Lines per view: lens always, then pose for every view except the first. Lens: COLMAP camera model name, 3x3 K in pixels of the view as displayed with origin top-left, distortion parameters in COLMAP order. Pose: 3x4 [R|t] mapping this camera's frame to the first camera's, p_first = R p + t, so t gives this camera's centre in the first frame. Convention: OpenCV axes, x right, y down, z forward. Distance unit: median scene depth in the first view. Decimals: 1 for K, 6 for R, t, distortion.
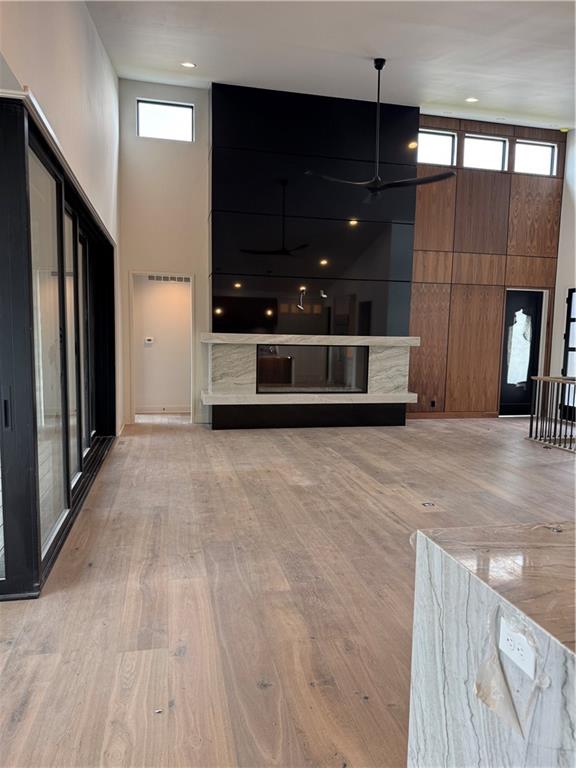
lens RADIAL K [[535.4, 0, 287.3], [0, 535.4, 387.5], [0, 0, 1]] dist [0.061826, -0.049566]
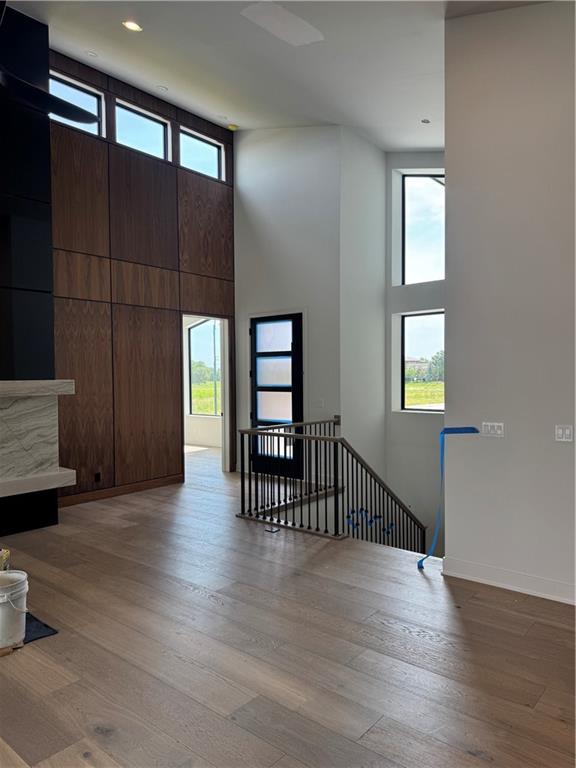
lens RADIAL K [[535.4, 0, 285.0], [0, 535.4, 388.3], [0, 0, 1]] dist [0.061826, -0.049566]
pose [[0.796949, -0.041837, 0.602597, 0.056017], [0.086508, 0.995220, -0.045314, -0.030566], [-0.597821, 0.088242, 0.796758, 0.315802]]
